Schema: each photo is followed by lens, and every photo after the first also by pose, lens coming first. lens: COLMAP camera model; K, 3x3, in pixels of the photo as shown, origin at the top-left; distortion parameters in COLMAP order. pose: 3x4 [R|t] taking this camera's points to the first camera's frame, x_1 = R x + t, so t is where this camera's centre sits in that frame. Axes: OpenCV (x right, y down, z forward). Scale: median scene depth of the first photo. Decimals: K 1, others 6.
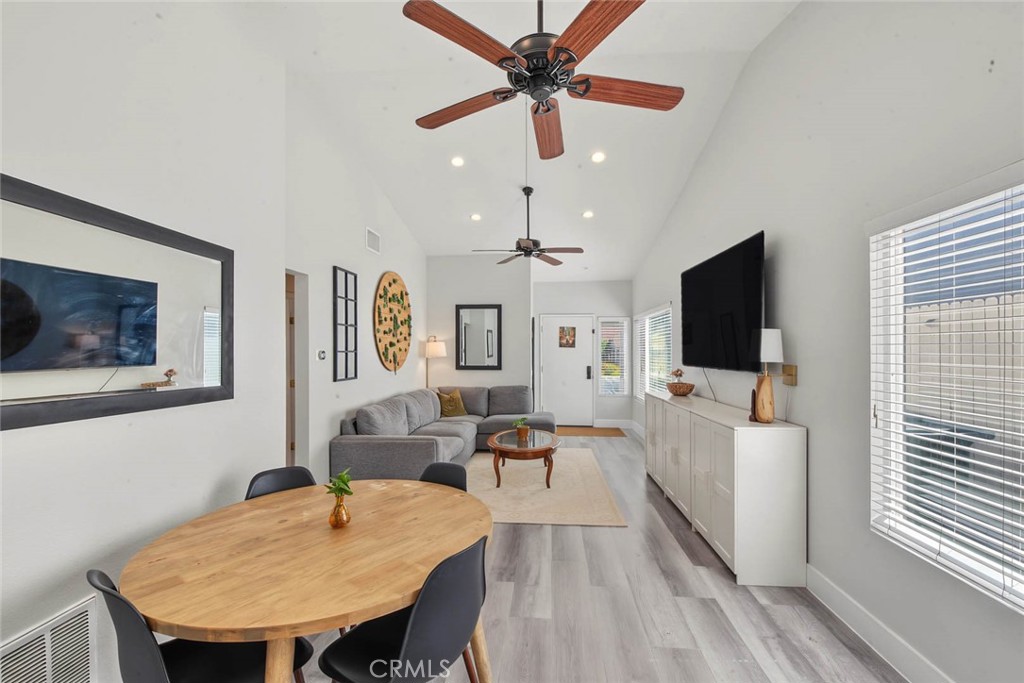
lens RADIAL K [[421.8, 0, 514.4], [0, 421.8, 355.5], [0, 0, 1]] dist [0.002381, -0.002760]
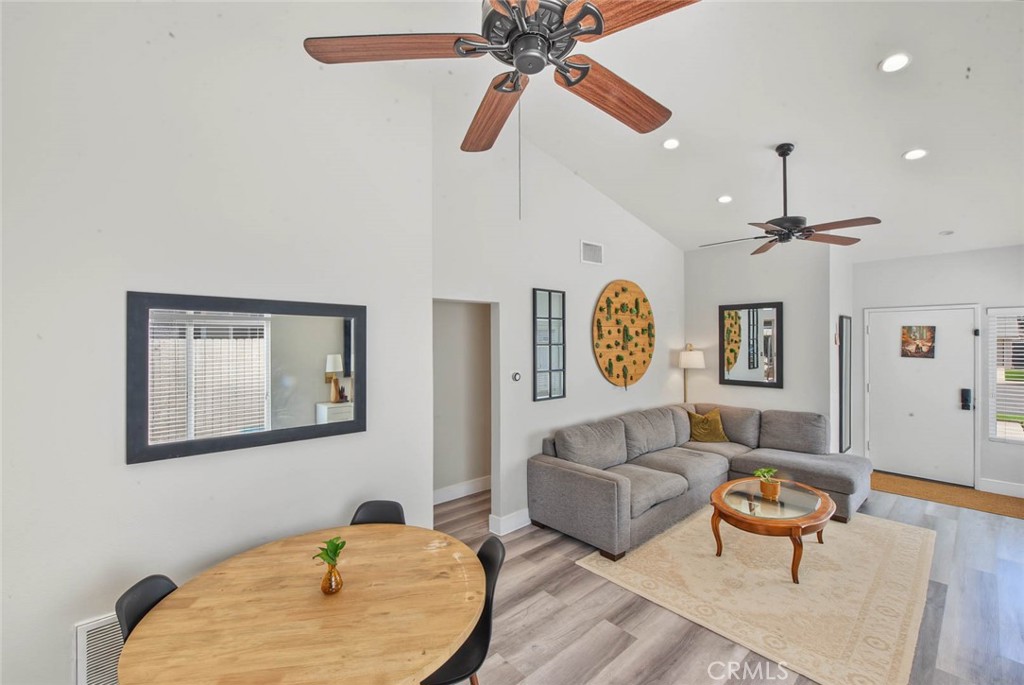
lens RADIAL K [[421.8, 0, 517.6], [0, 421.8, 345.1], [0, 0, 1]] dist [0.002381, -0.002760]
pose [[0.734499, 0.005194, -0.678590, 0.147257], [-0.005327, 0.999984, 0.001887, -0.047092], [0.678589, 0.002229, 0.734515, 0.137904]]
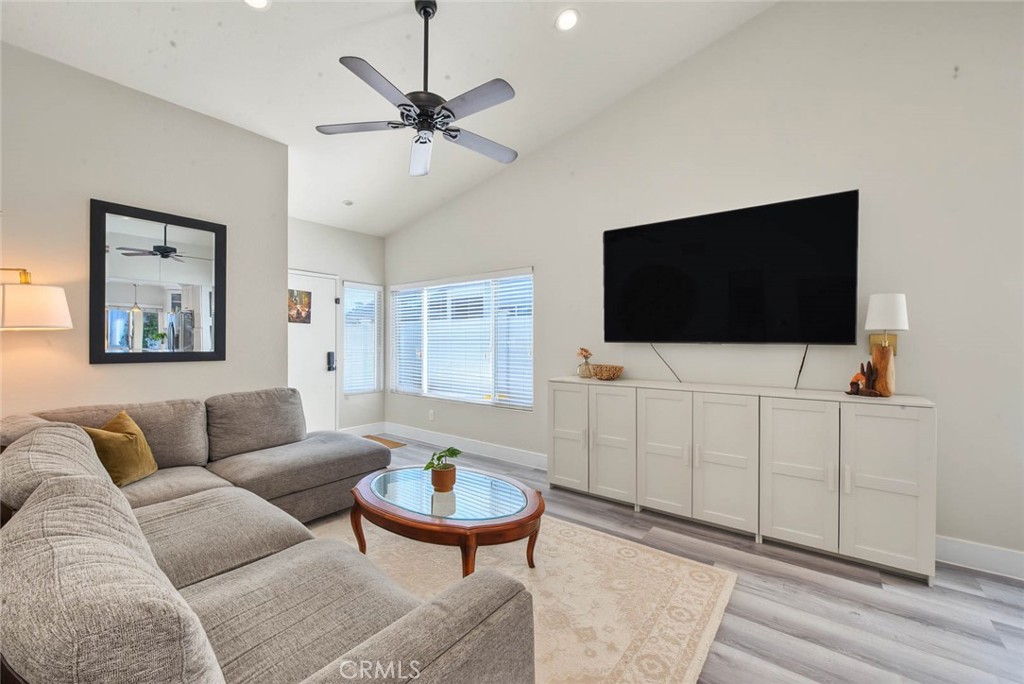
lens RADIAL K [[421.8, 0, 515.5], [0, 421.8, 341.7], [0, 0, 1]] dist [0.002381, -0.002760]
pose [[0.562522, 0.008082, 0.826743, -0.270209], [0.000935, 0.999945, -0.010411, 0.020065], [-0.826782, 0.006629, 0.562484, 0.499708]]
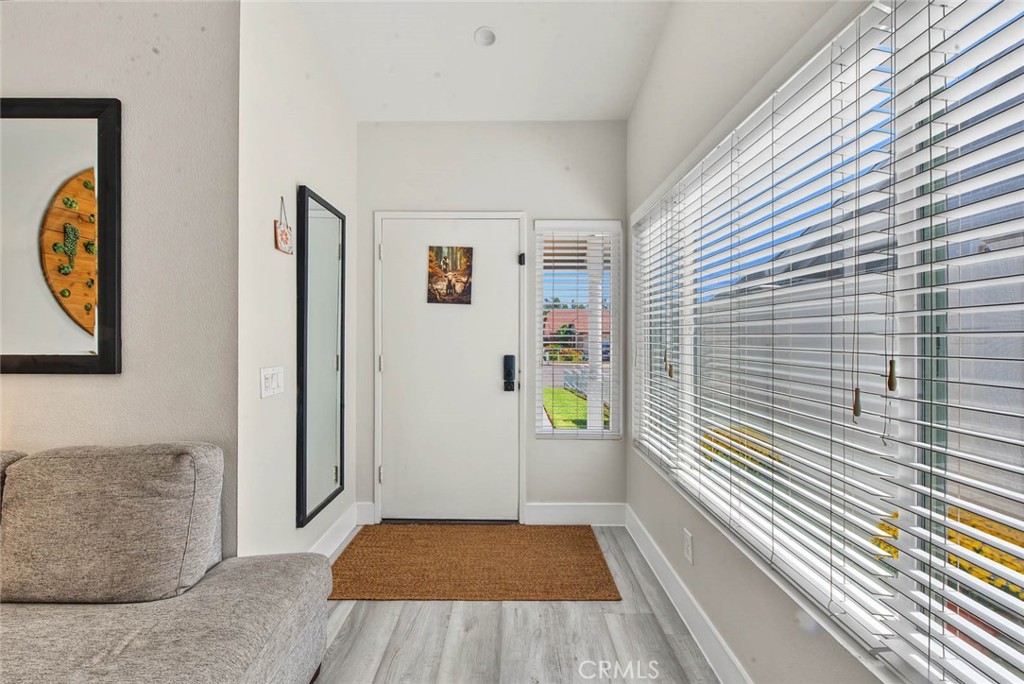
lens RADIAL K [[421.8, 0, 496.1], [0, 421.8, 337.7], [0, 0, 1]] dist [0.002381, -0.002760]
pose [[0.998674, 0.006569, 0.051066, 0.190598], [-0.006254, 0.999960, -0.006318, 0.015666], [-0.051106, 0.005991, 0.998675, 0.830229]]
